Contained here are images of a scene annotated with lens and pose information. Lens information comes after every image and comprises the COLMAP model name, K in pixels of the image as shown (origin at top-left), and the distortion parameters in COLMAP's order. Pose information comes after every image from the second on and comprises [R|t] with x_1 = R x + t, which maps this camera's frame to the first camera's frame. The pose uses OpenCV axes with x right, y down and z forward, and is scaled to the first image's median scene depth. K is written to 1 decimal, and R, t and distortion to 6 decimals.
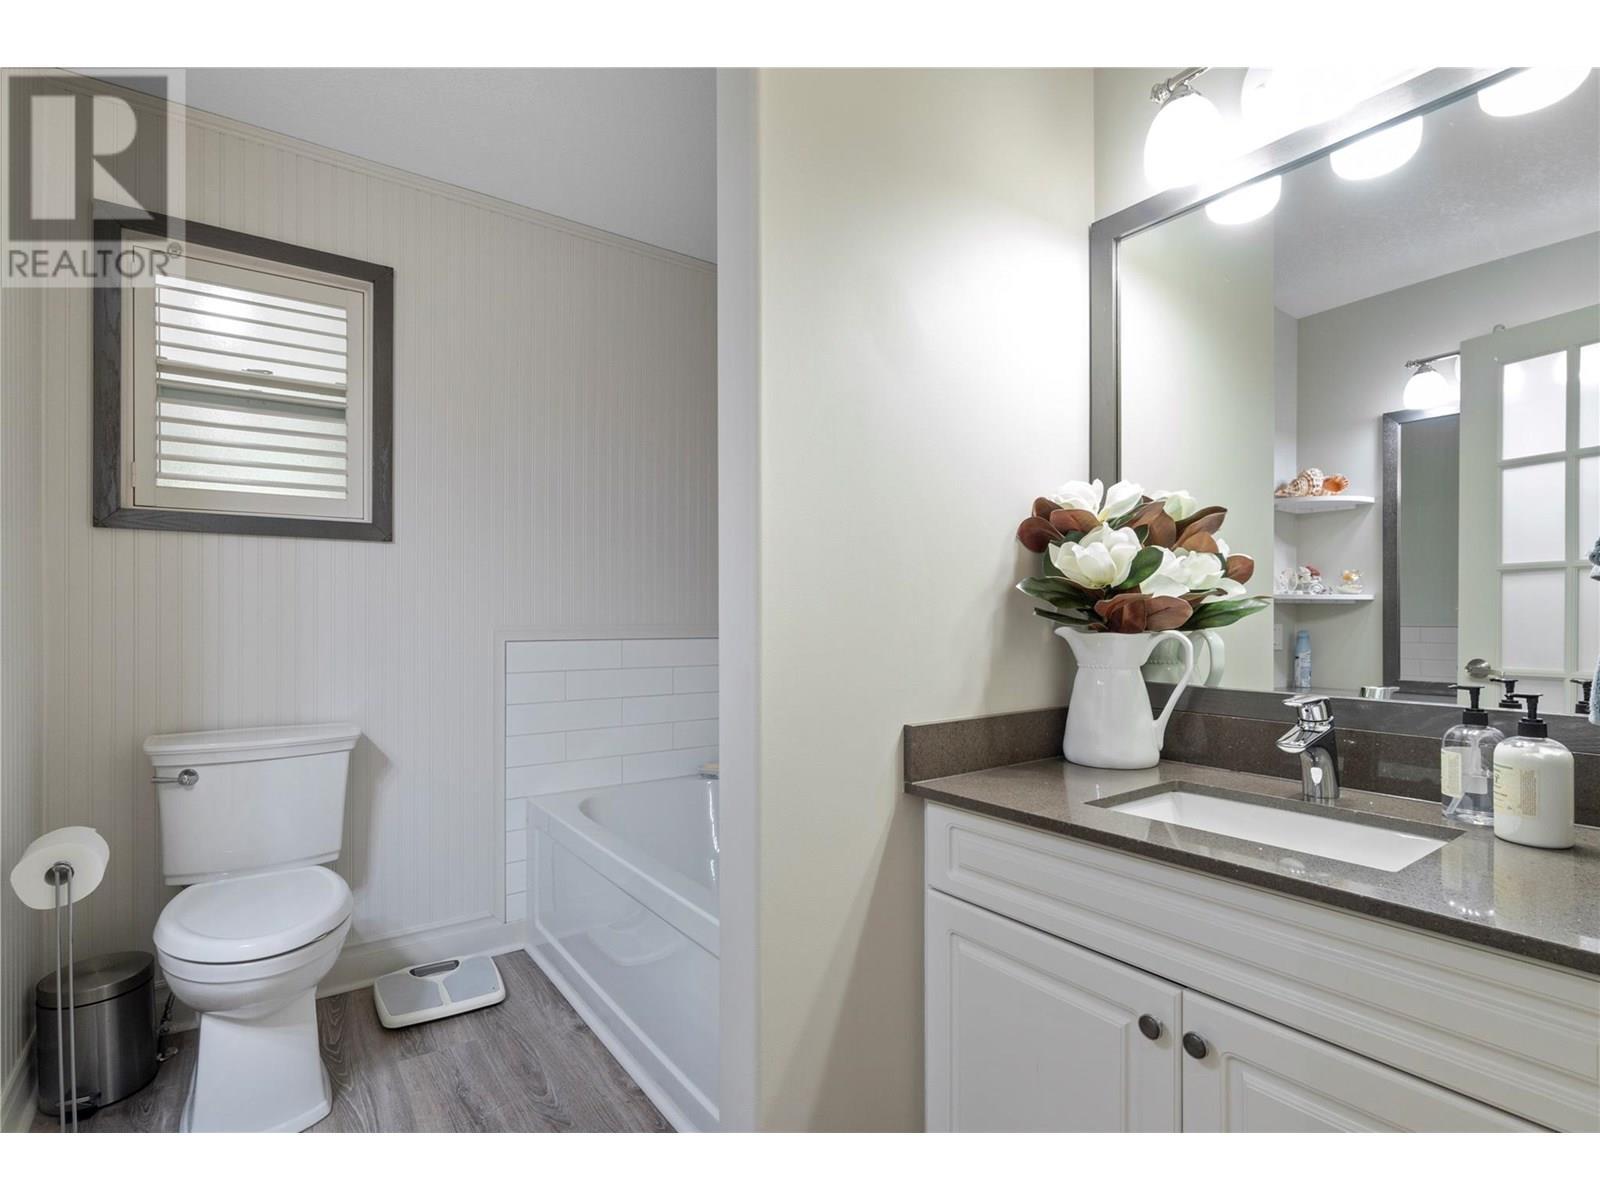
lens RADIAL K [[769.9, 0, 790.7], [0, 769.9, 612.4], [0, 0, 1]] dist [-0.004632, 0.001066]
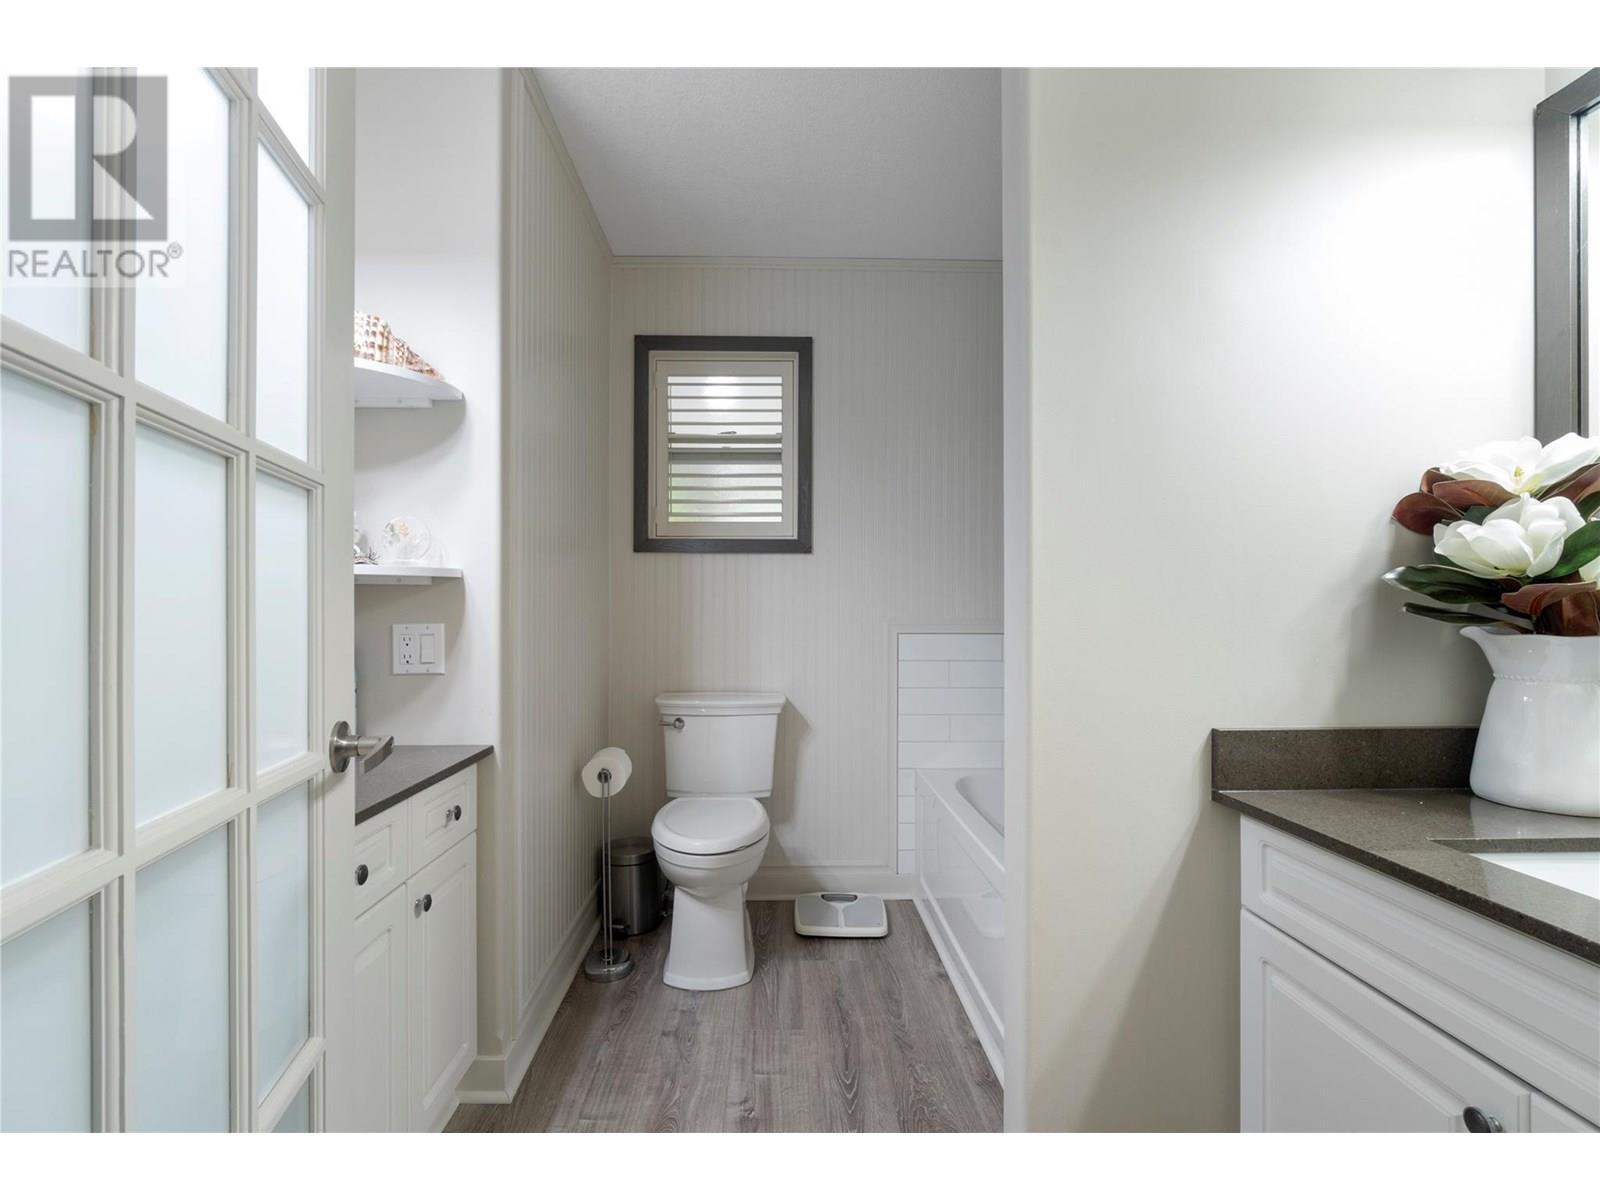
lens RADIAL K [[727.9, 0, 797.5], [0, 727.9, 607.5], [0, 0, 1]] dist [-0.002161, -0.000718]
pose [[0.831899, -0.000796, -0.554927, 0.163958], [-0.001014, 0.999995, -0.002955, 0.001661], [0.554926, 0.003021, 0.831894, -0.013077]]
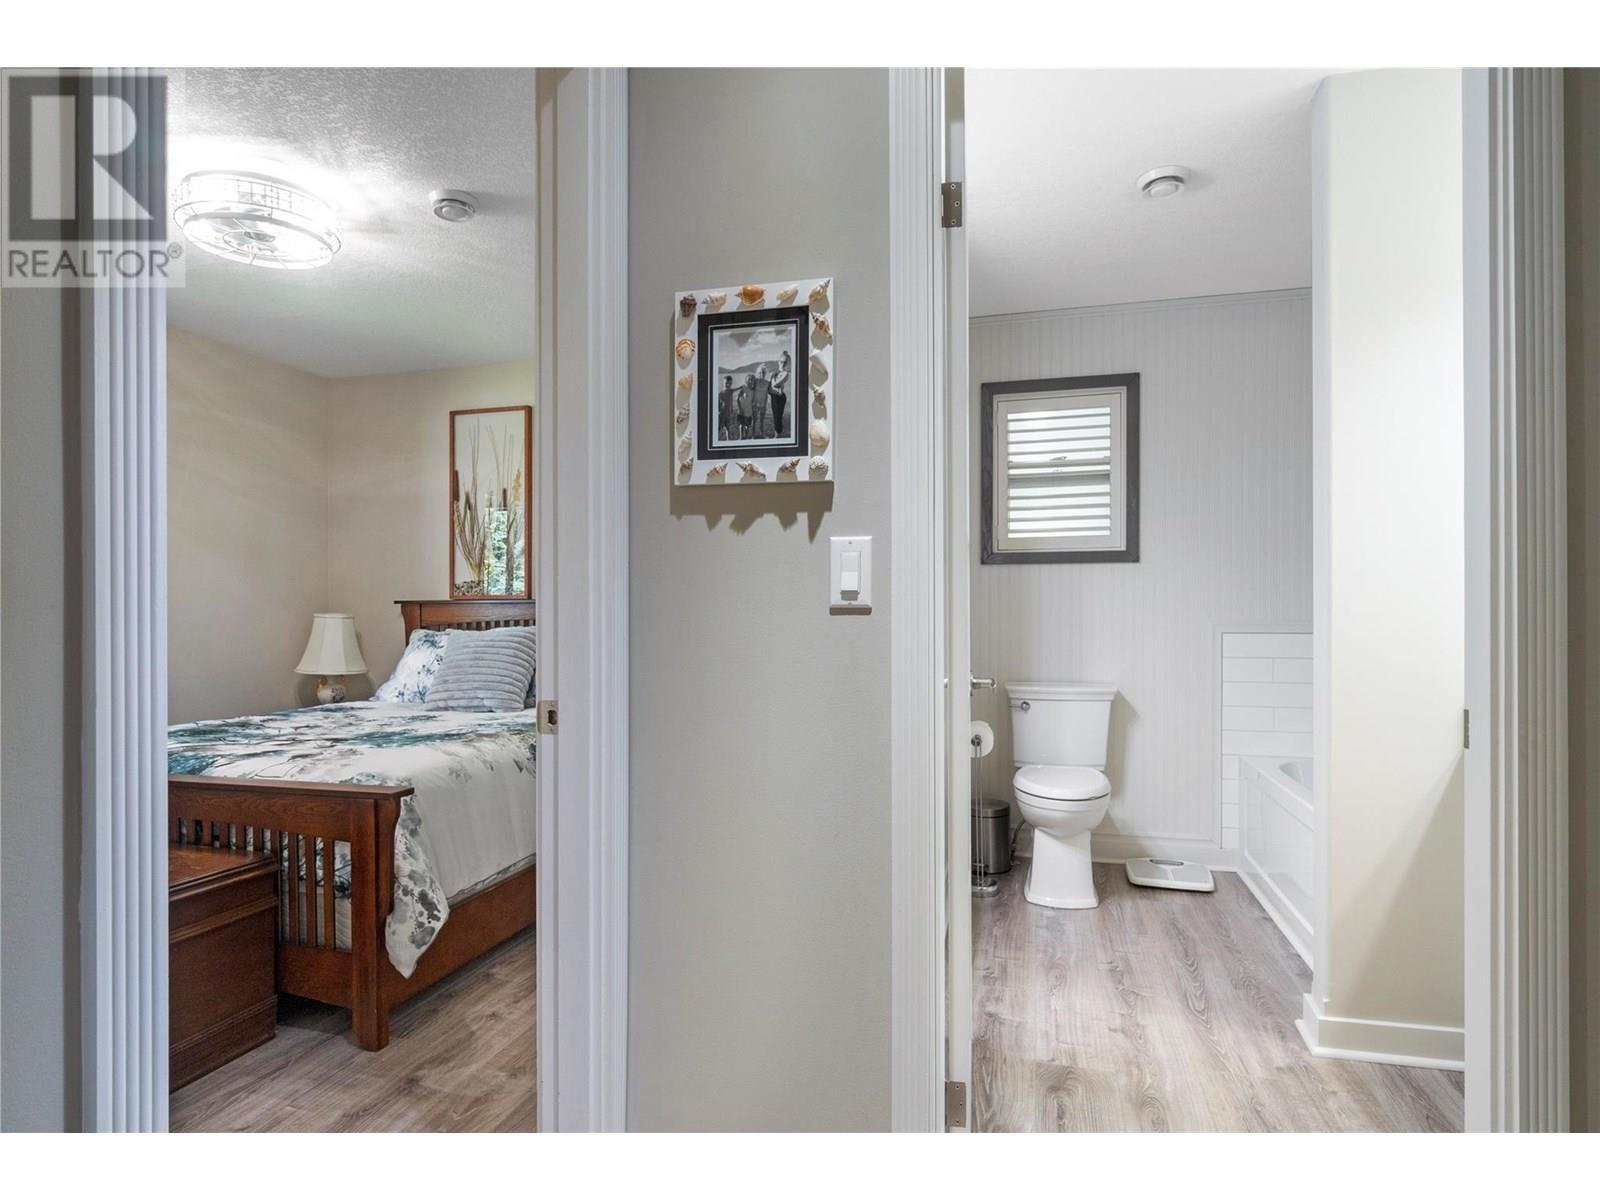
lens RADIAL K [[868.1, 0, 795.8], [0, 868.1, 614.0], [0, 0, 1]] dist [-0.010401, 0.004519]
pose [[0.630419, 0.003365, -0.776248, 0.434802], [0.002443, 0.999977, 0.006319, -0.008736], [0.776251, -0.005880, 0.630396, -0.676177]]
